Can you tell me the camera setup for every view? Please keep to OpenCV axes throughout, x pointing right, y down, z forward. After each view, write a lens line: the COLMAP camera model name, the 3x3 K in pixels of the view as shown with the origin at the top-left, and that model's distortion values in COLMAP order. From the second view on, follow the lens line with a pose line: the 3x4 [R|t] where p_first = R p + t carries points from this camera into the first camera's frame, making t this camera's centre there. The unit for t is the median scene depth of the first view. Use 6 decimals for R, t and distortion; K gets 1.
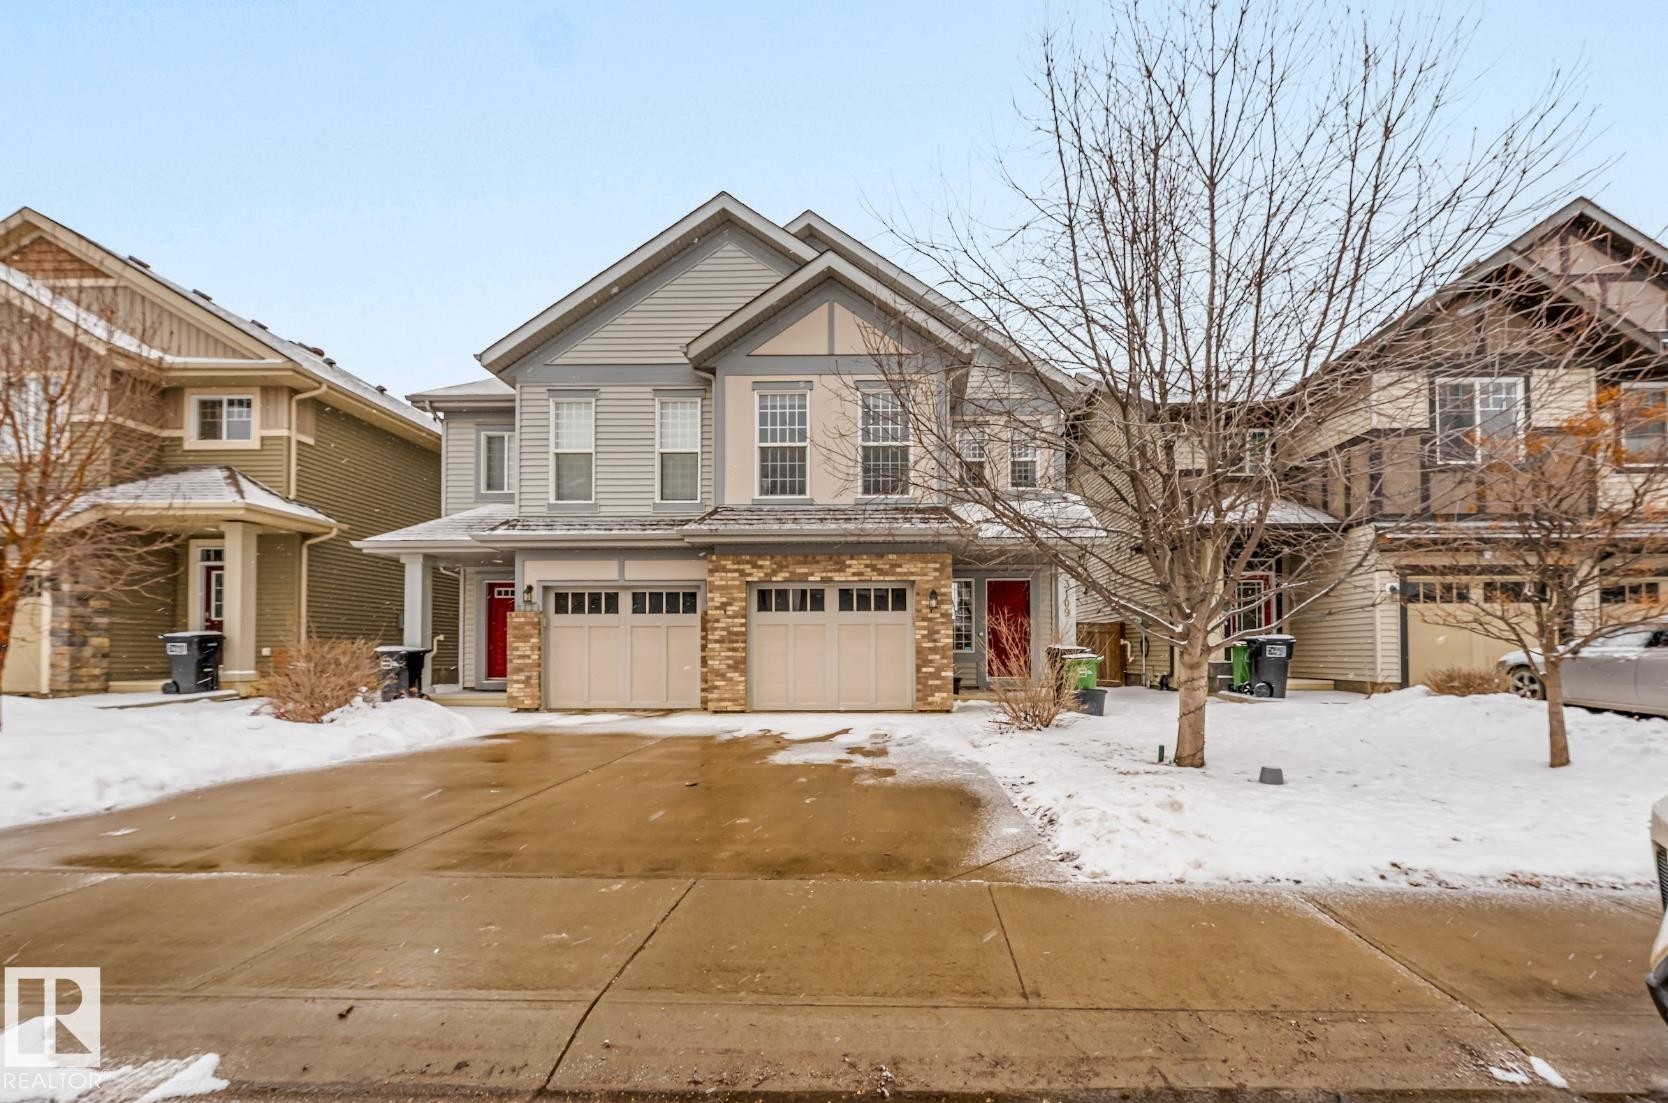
lens RADIAL K [[694.3, 0, 875.8], [0, 694.3, 645.8], [0, 0, 1]] dist [-0.001321, 0.000580]
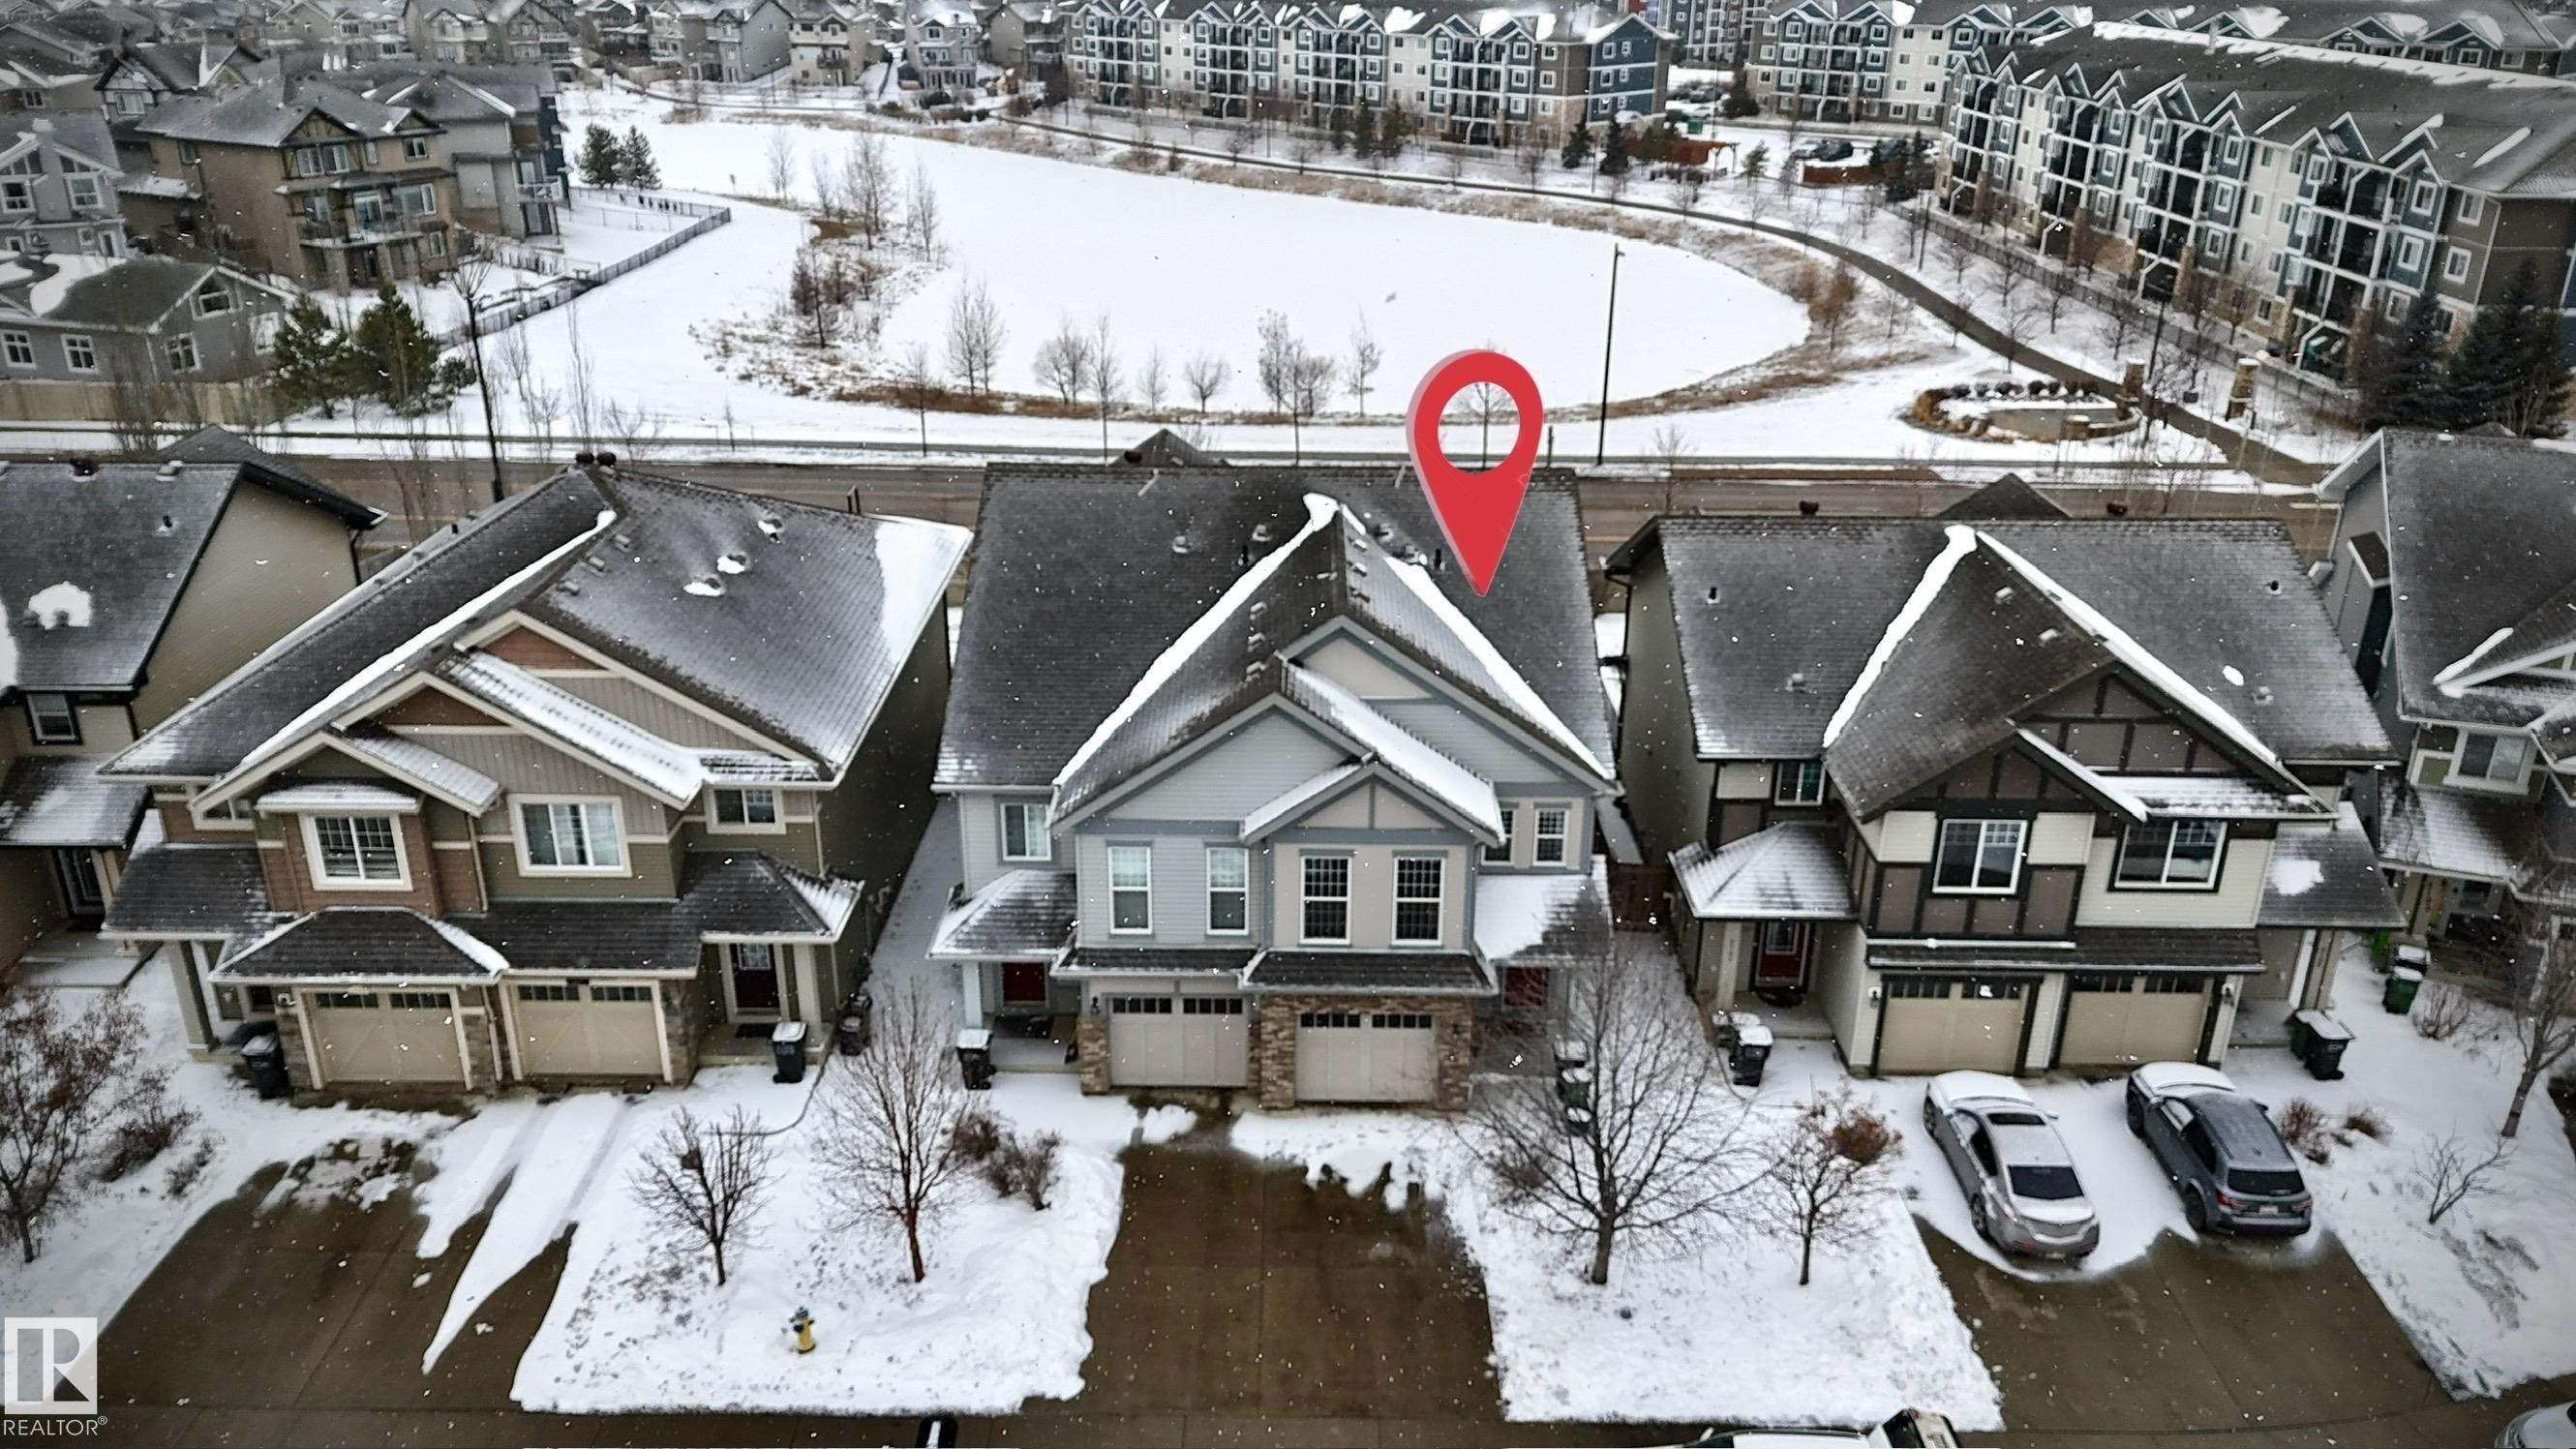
lens RADIAL K [[1882.8, 0, 1297.6], [0, 1882.8, 713.3], [0, 0, 1]] dist [0.052118, -0.042315]
pose [[0.999829, 0.006314, 0.017405, -0.227977], [-0.012776, 0.915669, 0.401730, -1.725487], [-0.013400, -0.401884, 0.915593, -1.593421]]
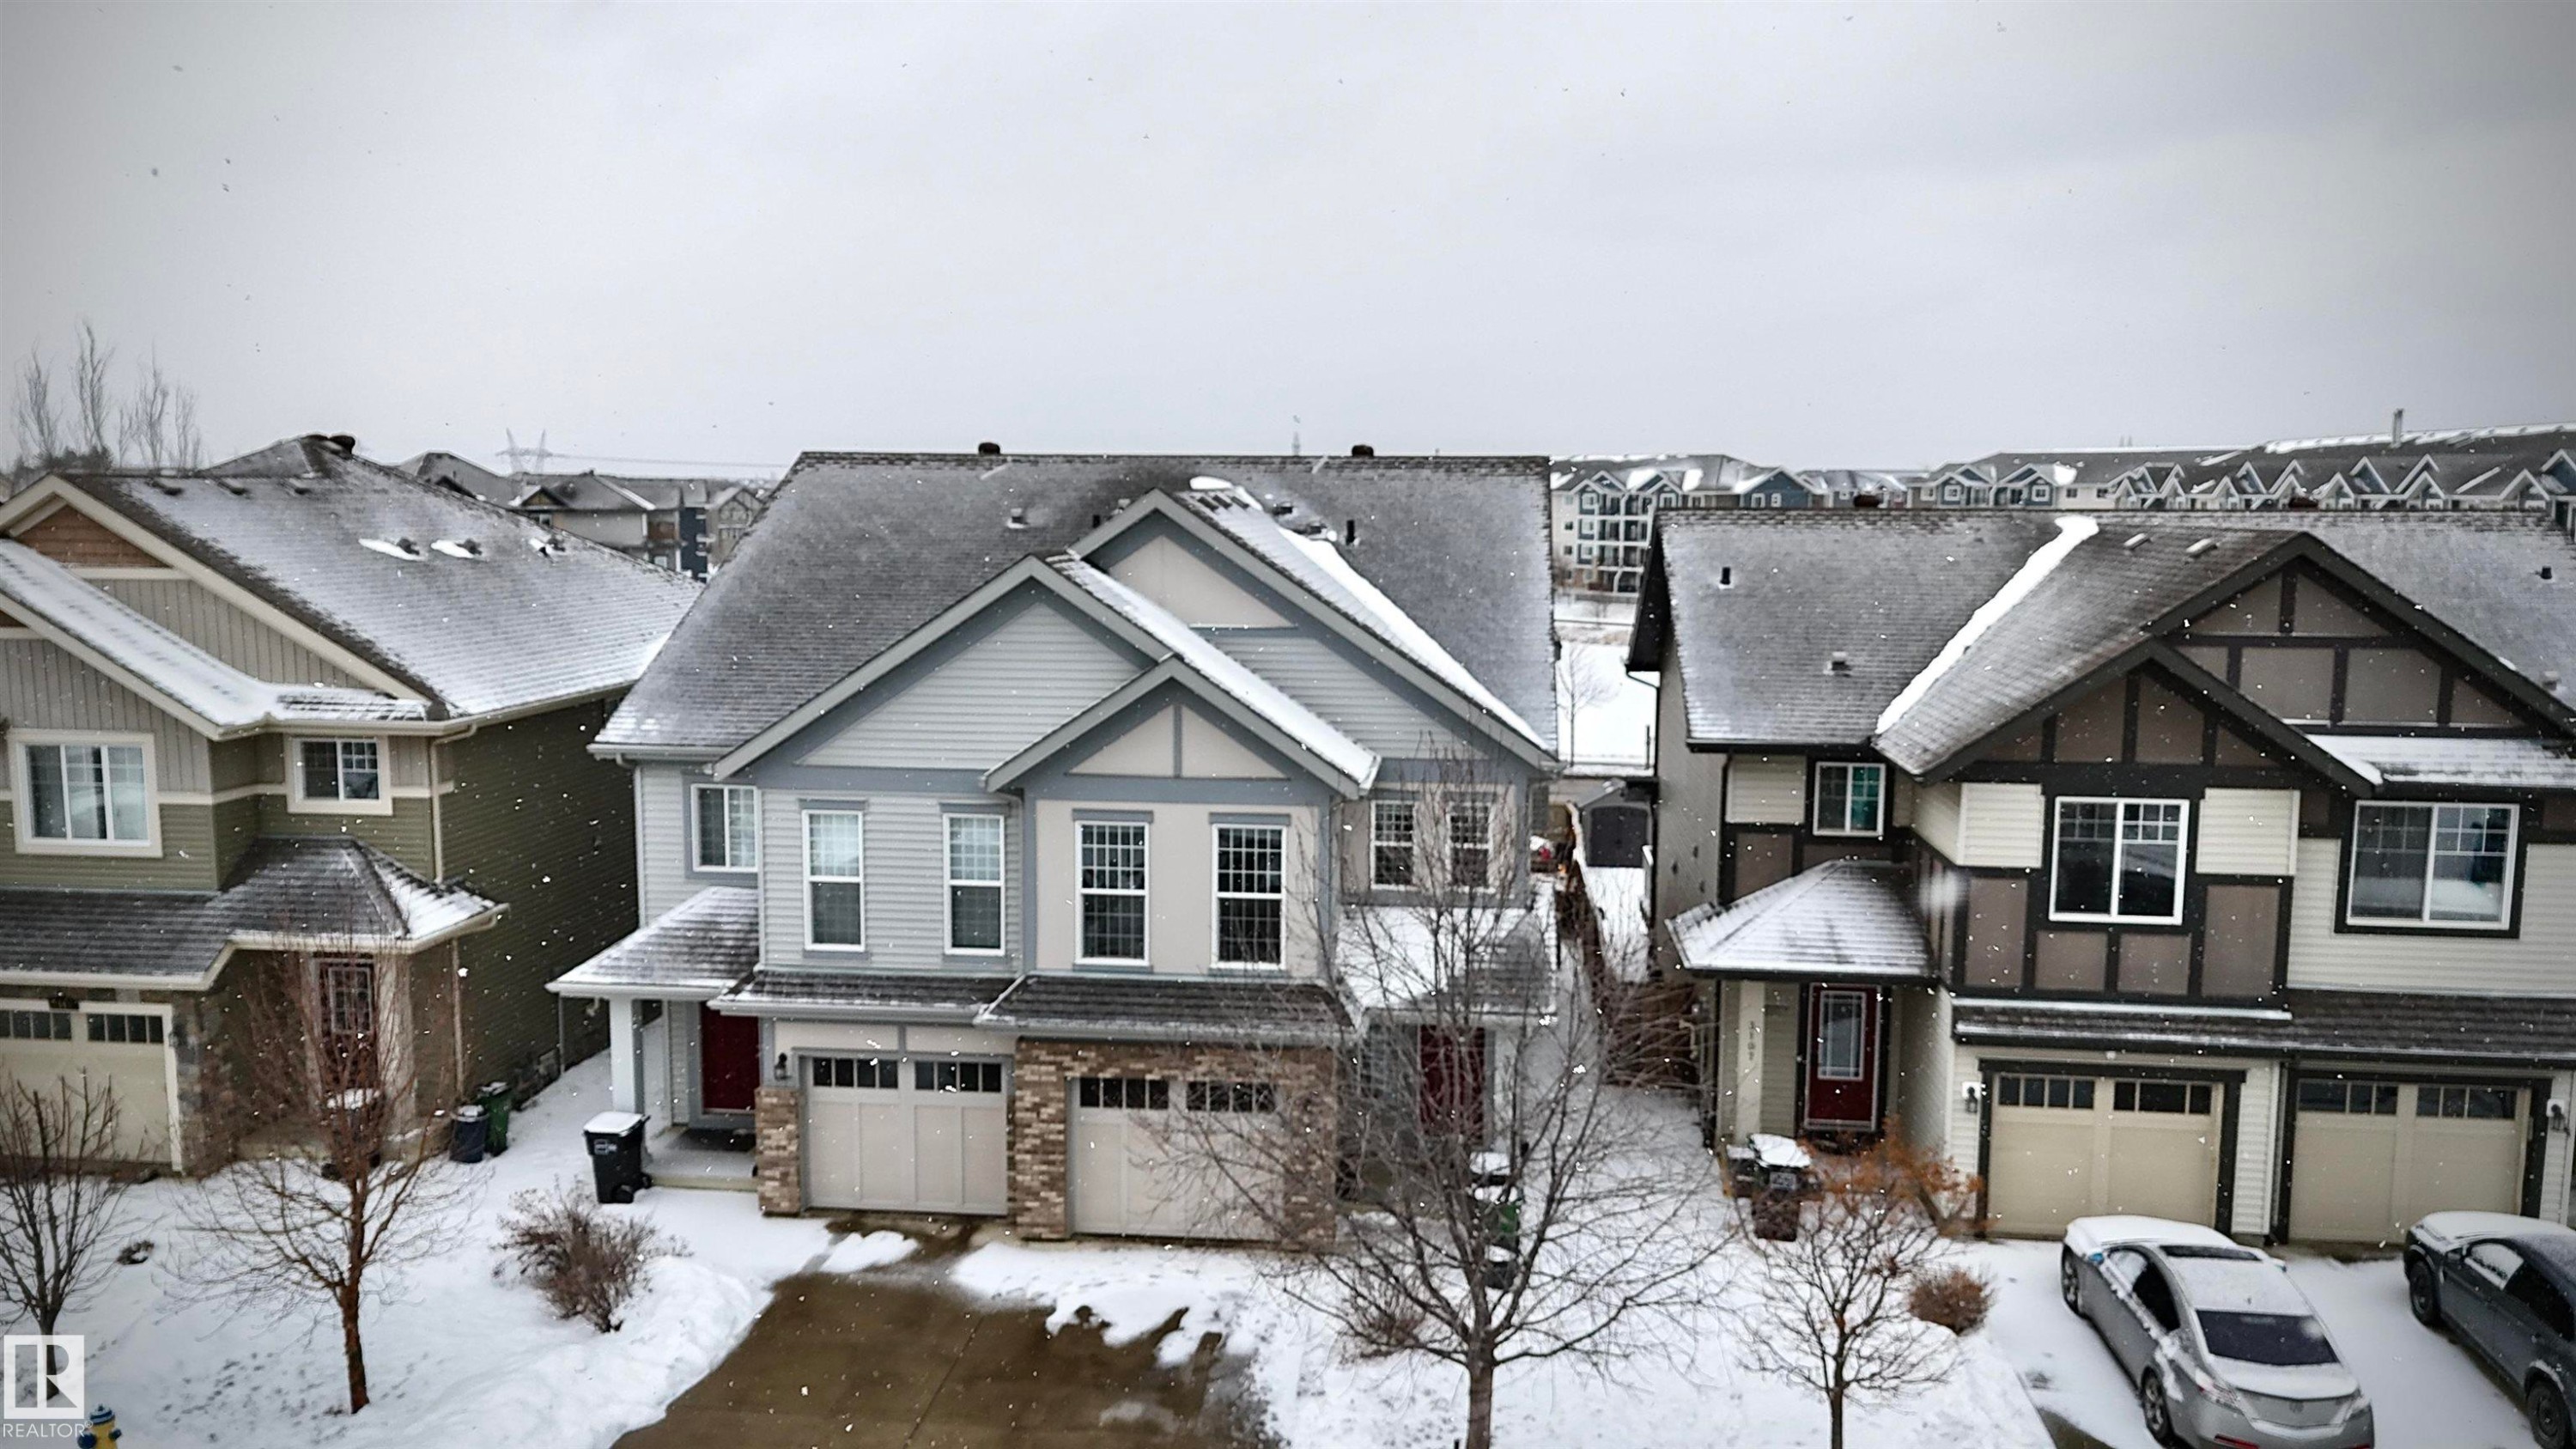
lens RADIAL K [[1883.2, 0, 1301.8], [0, 1883.2, 724.9], [0, 0, 1]] dist [0.052118, -0.042315]
pose [[0.996174, 0.021347, -0.084748, 0.229914], [-0.009444, 0.990326, 0.138440, -0.731048], [0.086883, -0.137110, 0.986738, -0.930648]]
